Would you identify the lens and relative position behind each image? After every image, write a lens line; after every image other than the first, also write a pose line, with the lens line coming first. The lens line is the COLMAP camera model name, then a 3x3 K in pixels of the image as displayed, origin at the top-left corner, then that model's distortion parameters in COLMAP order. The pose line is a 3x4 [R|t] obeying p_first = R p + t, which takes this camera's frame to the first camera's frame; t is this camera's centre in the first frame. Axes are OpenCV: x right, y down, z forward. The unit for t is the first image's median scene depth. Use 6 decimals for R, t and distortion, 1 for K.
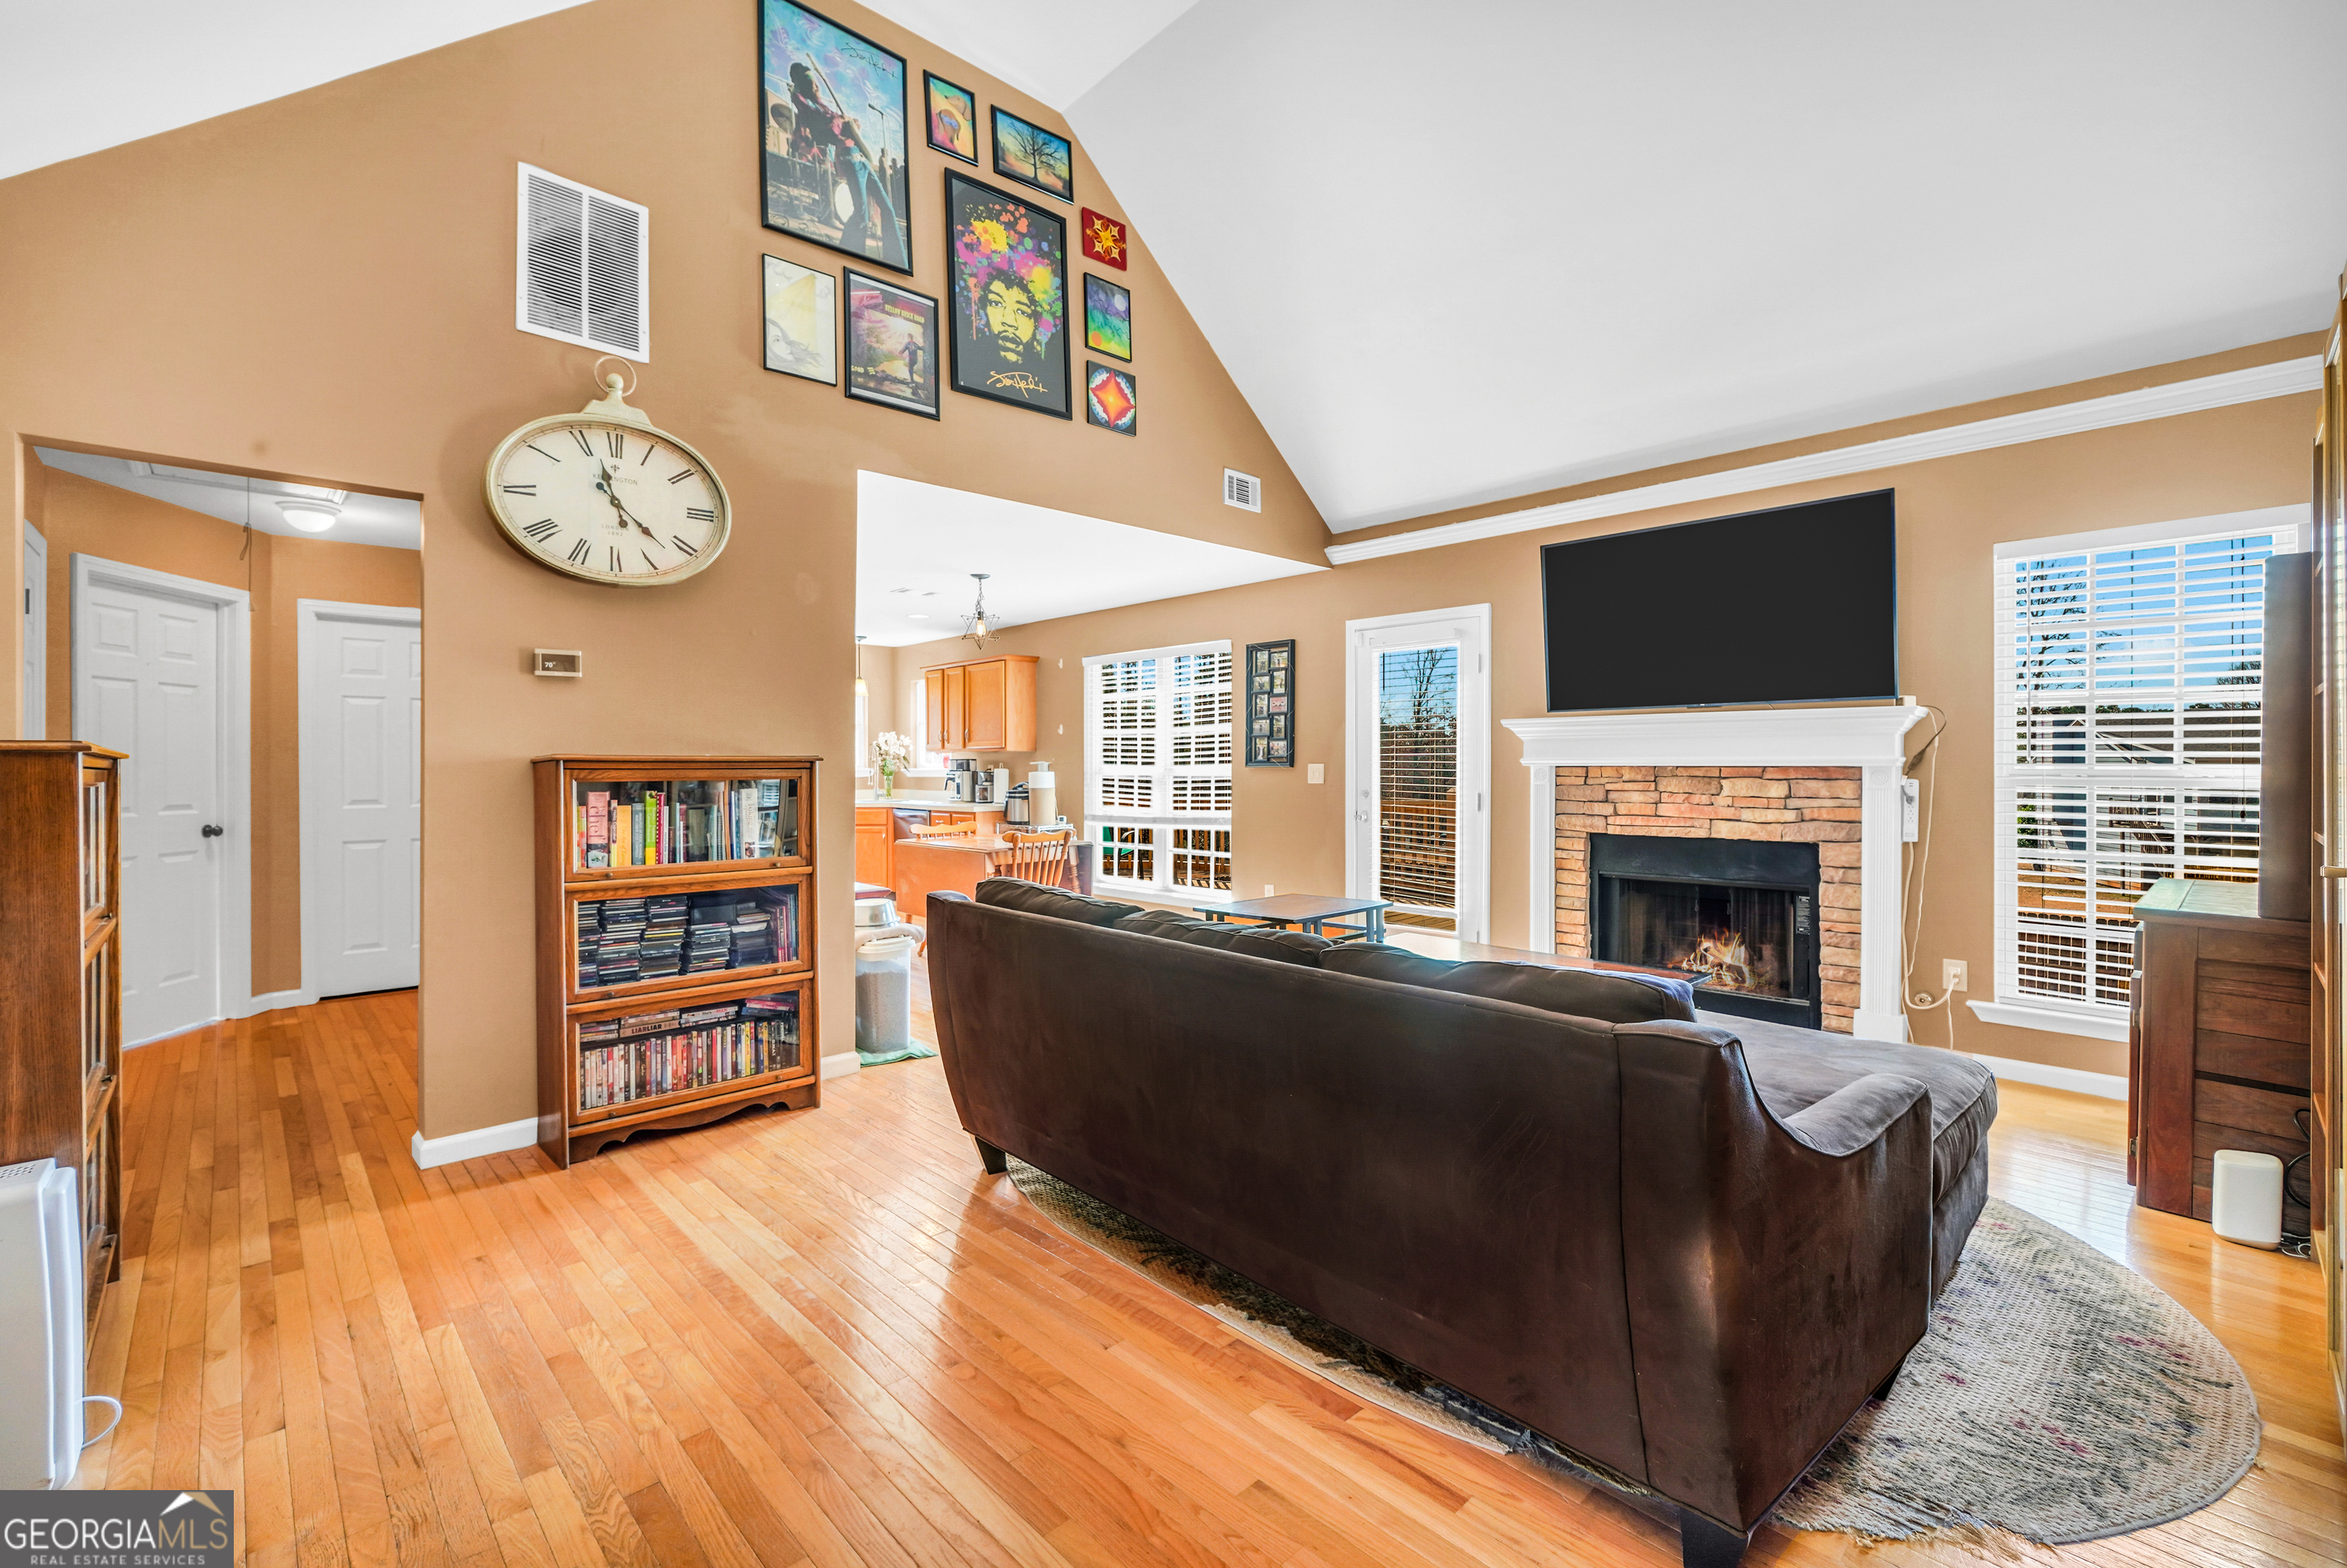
lens RADIAL K [[1023.2, 0, 1152.3], [0, 1023.2, 779.8], [0, 0, 1]] dist [-0.000716, 0.003388]
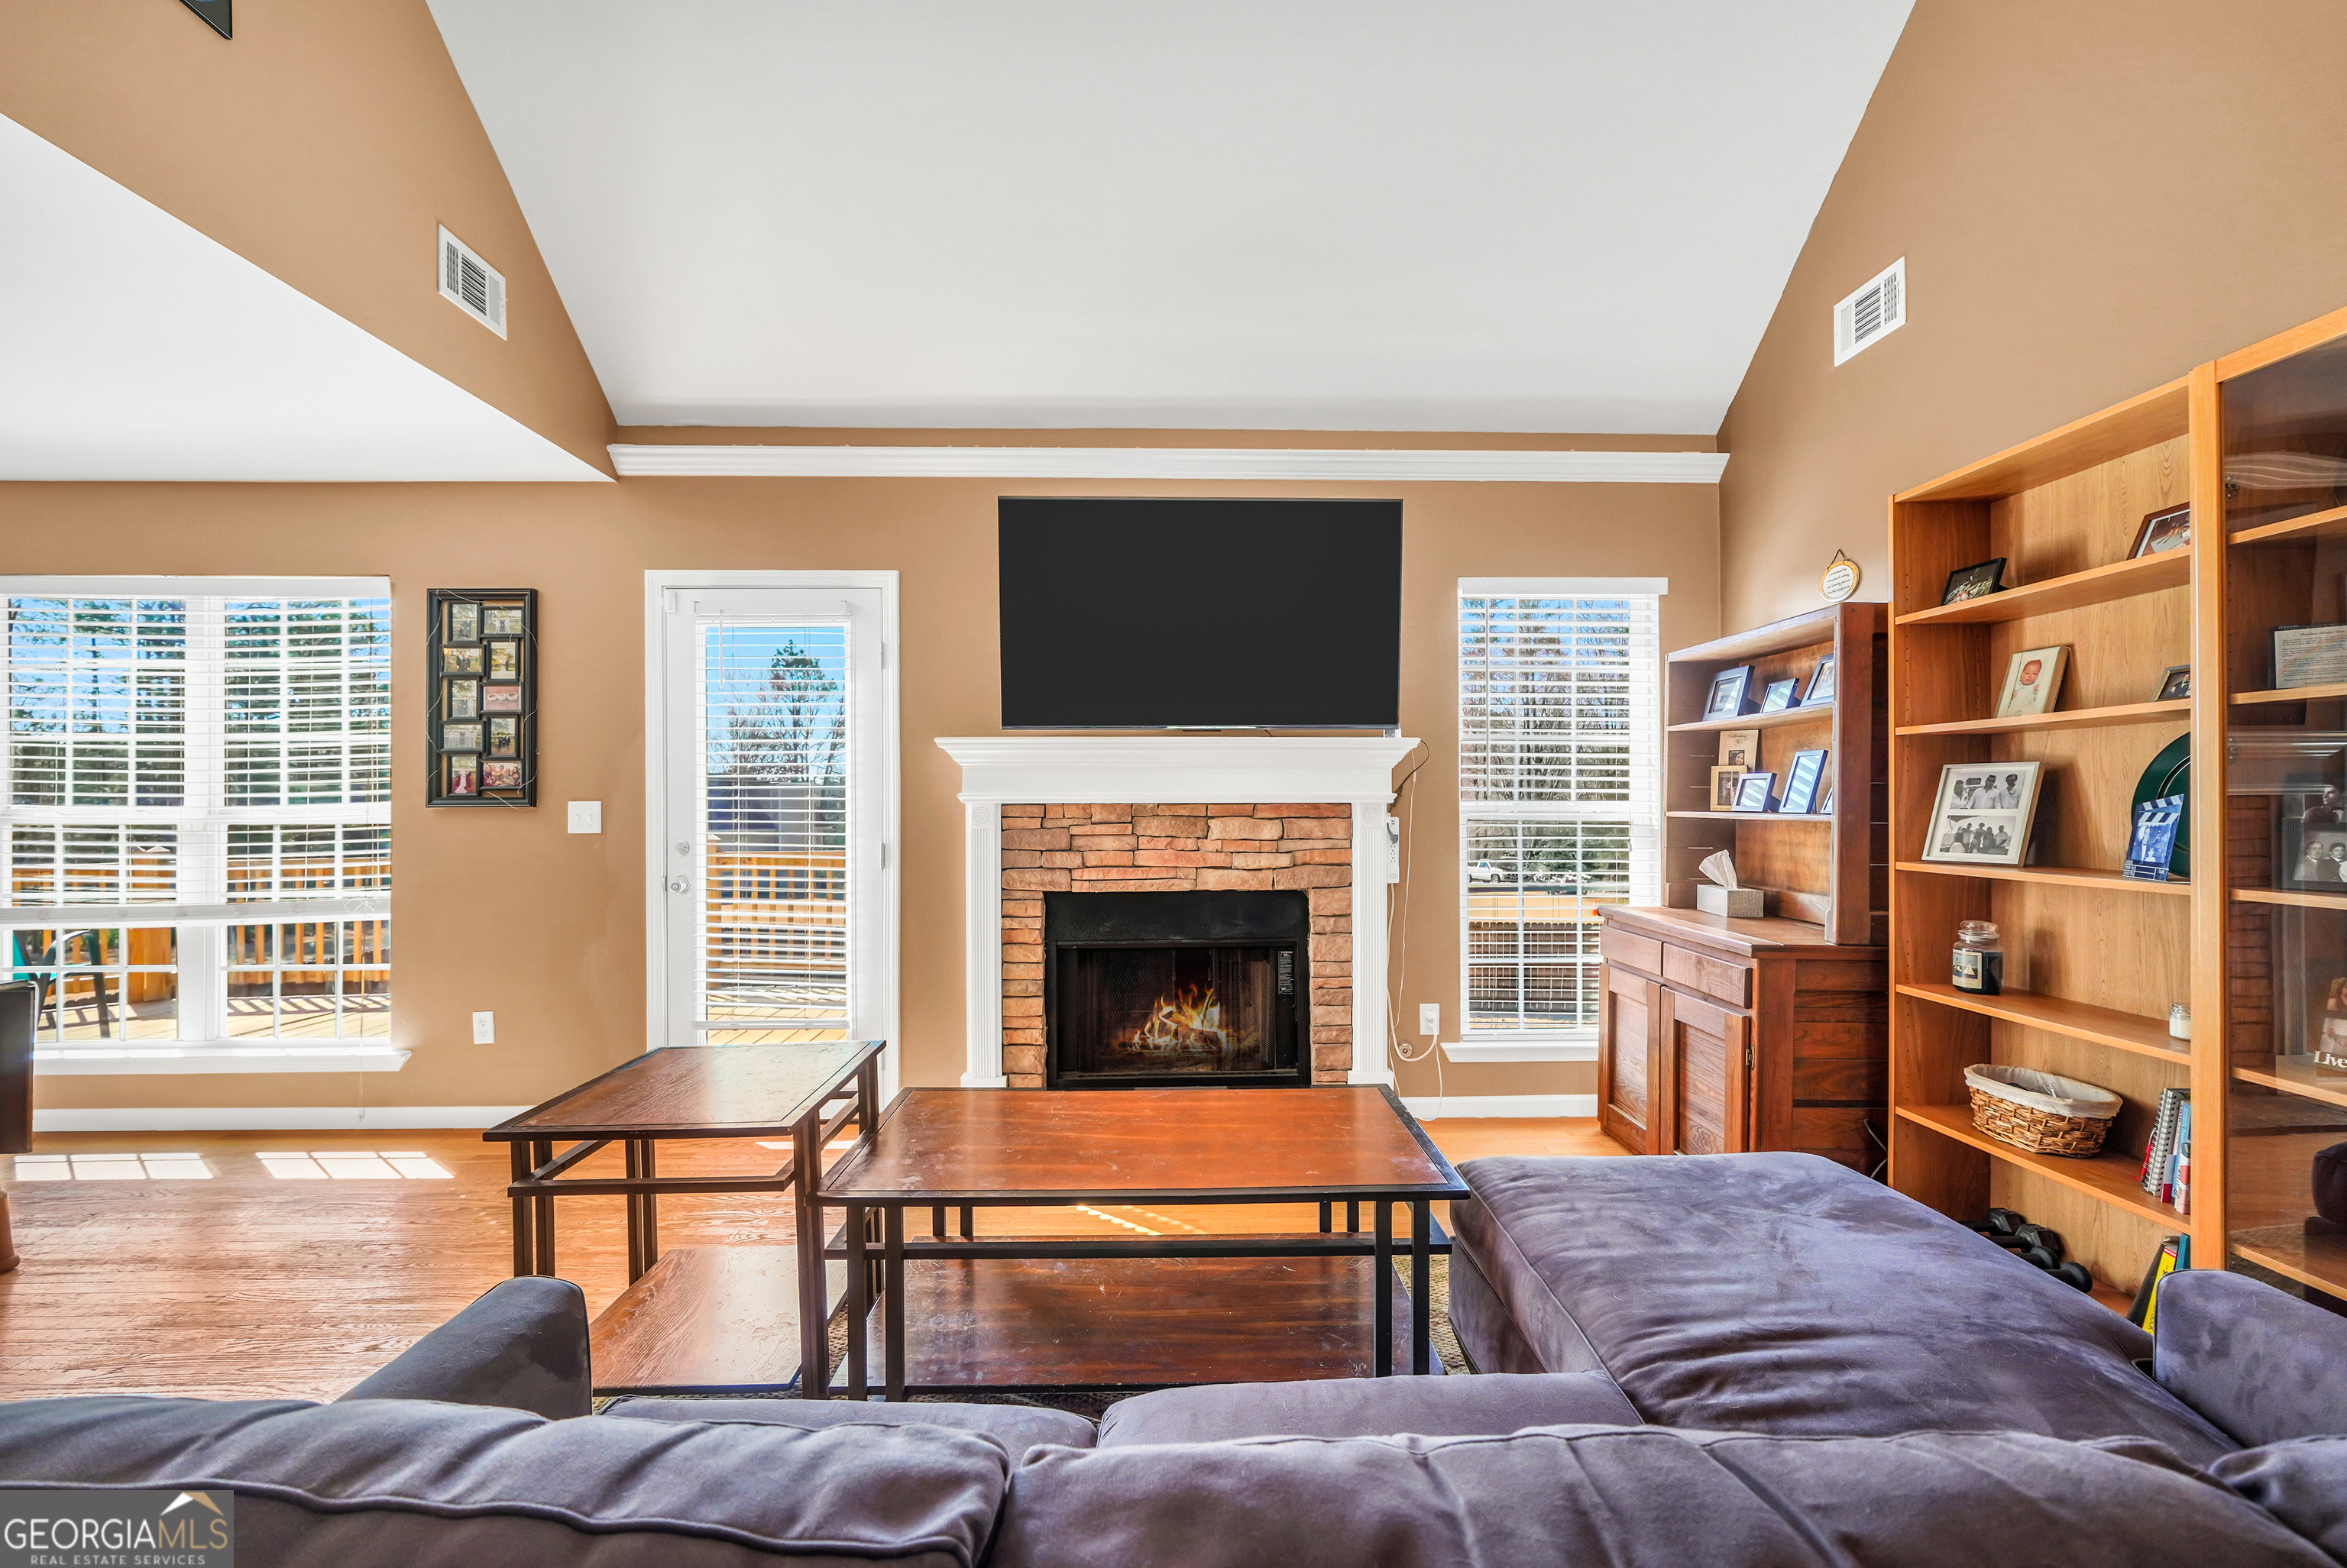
lens RADIAL K [[1023.2, 0, 1167.4], [0, 1023.2, 802.8], [0, 0, 1]] dist [-0.000716, 0.003388]
pose [[0.664353, -0.002660, 0.747414, -0.068674], [0.012538, 0.999893, -0.007586, -0.006242], [-0.747314, 0.014411, 0.664315, 0.376086]]
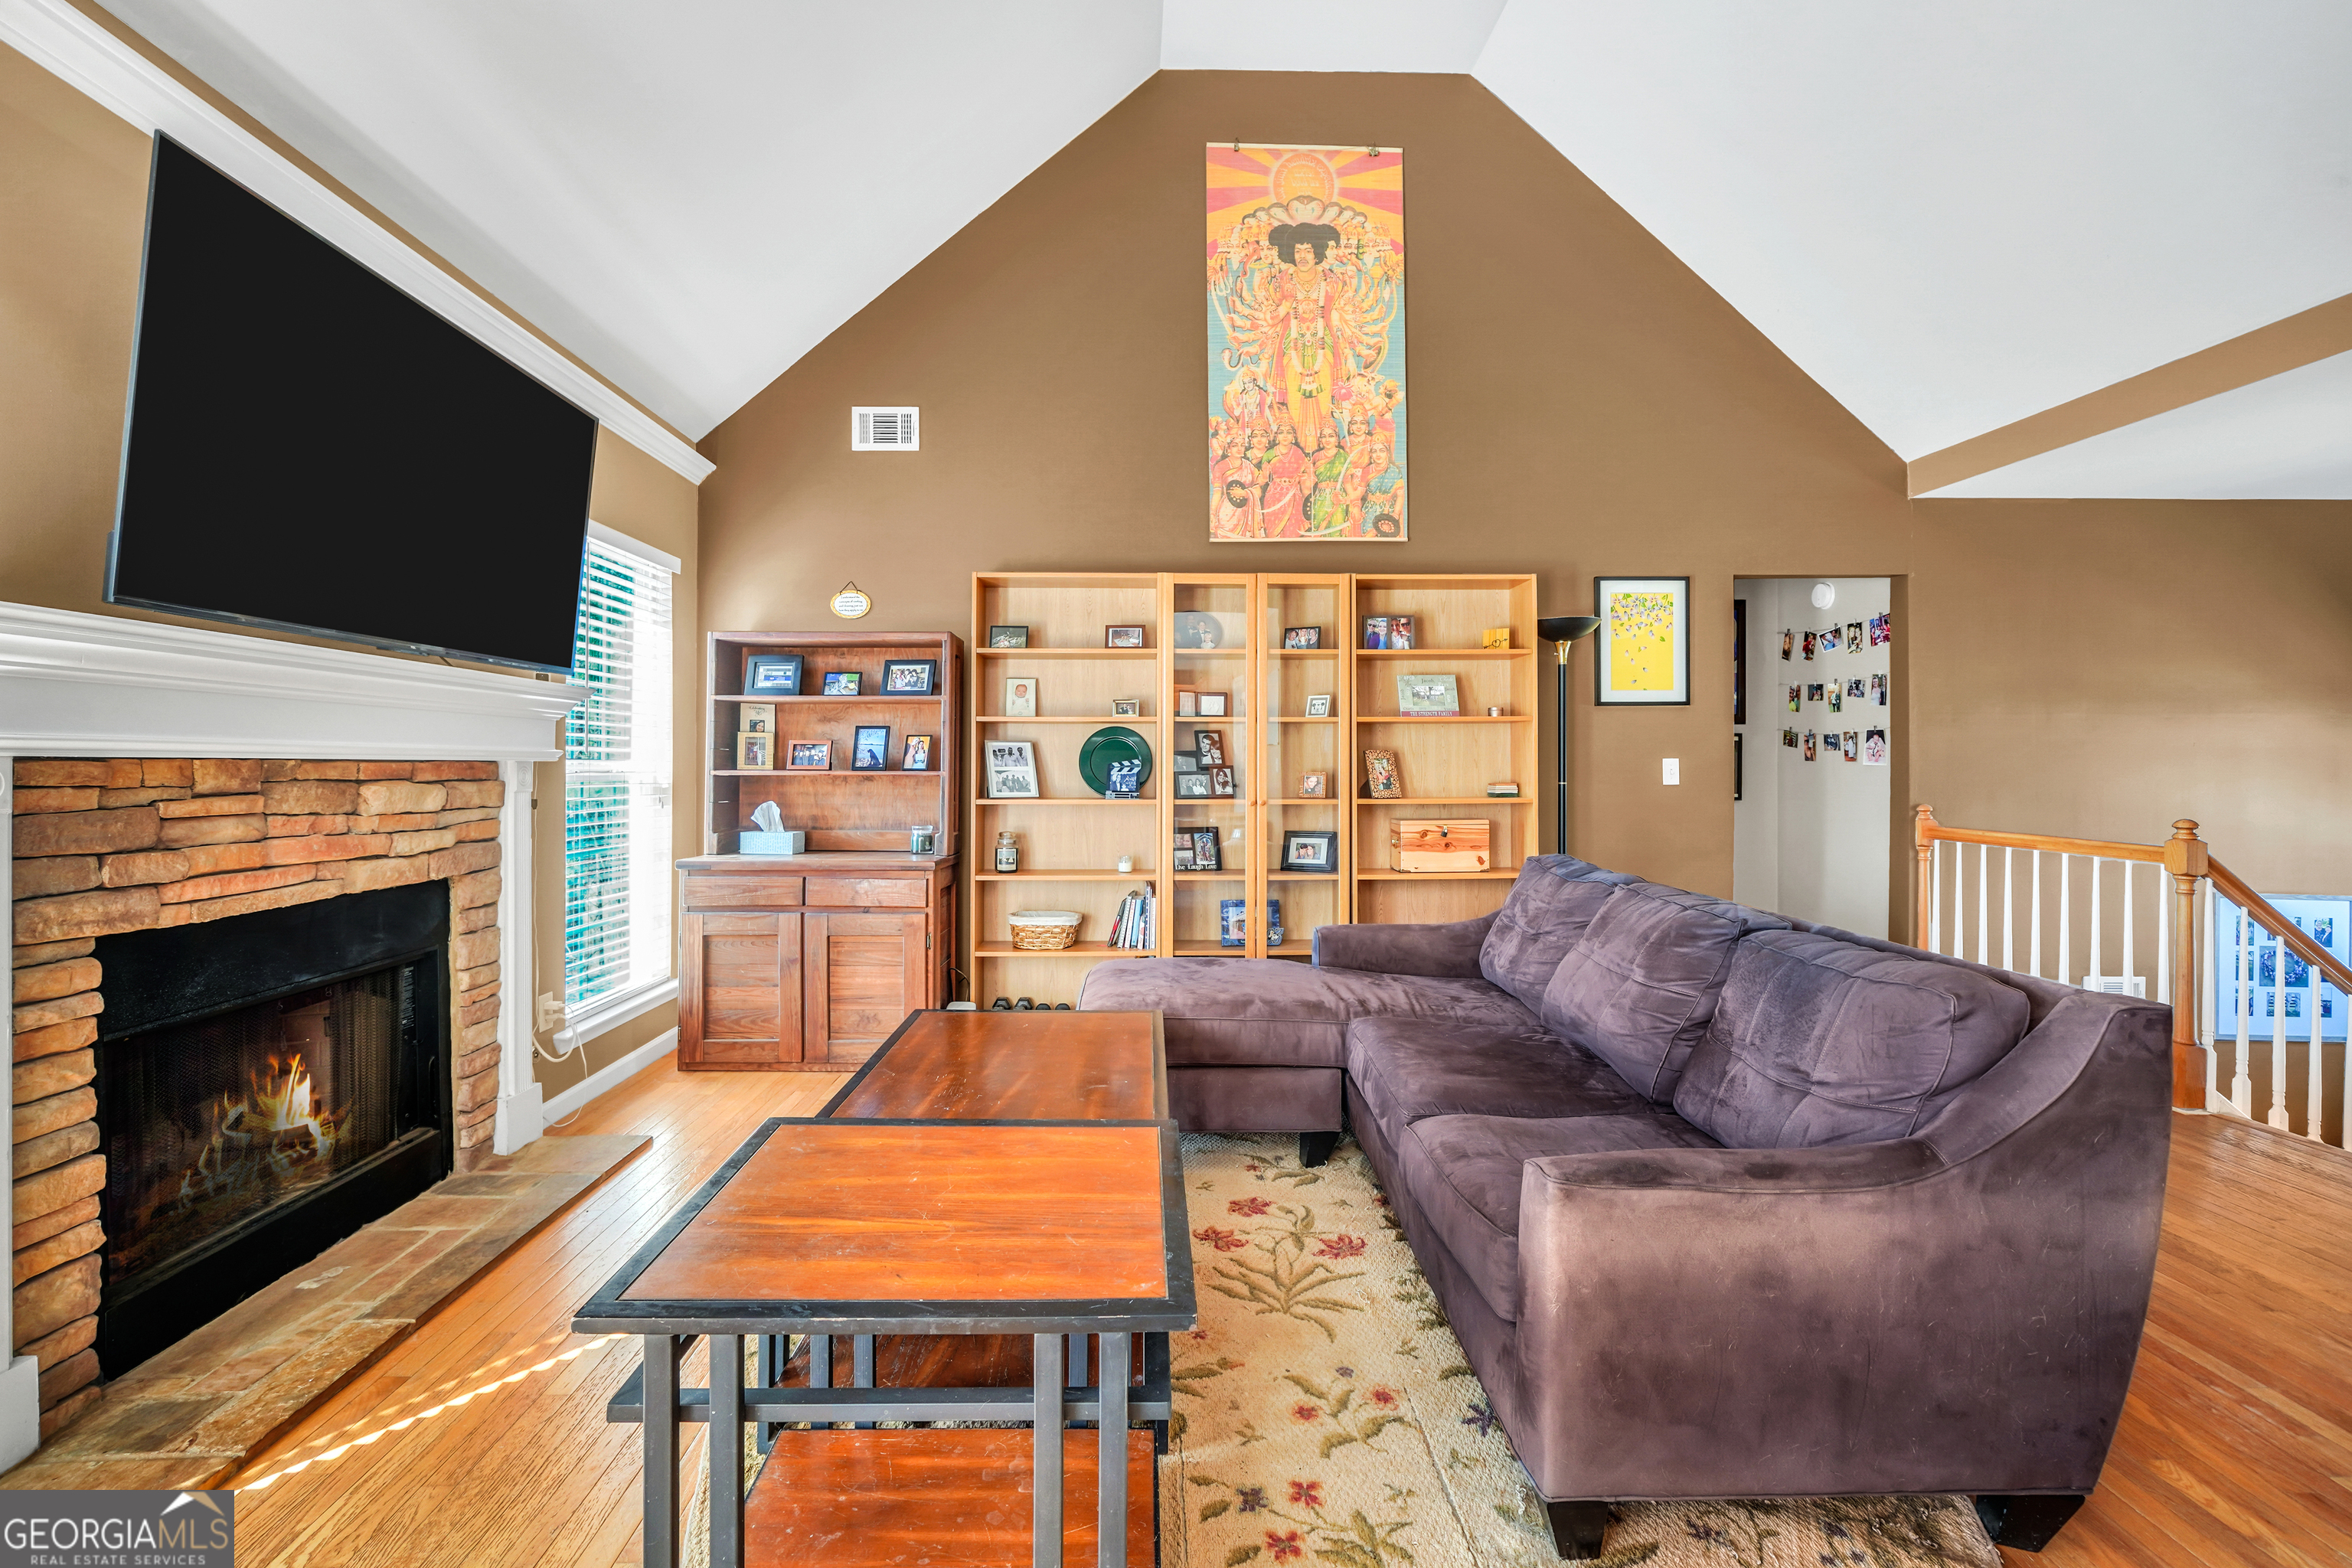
lens RADIAL K [[1025.6, 0, 1147.4], [0, 1025.6, 761.9], [0, 0, 1]] dist [-0.000716, 0.003388]
pose [[-0.747538, 0.000493, 0.664219, -0.093148], [0.006810, 0.999953, 0.006921, -0.010601], [-0.664184, 0.009697, -0.747506, 0.897707]]
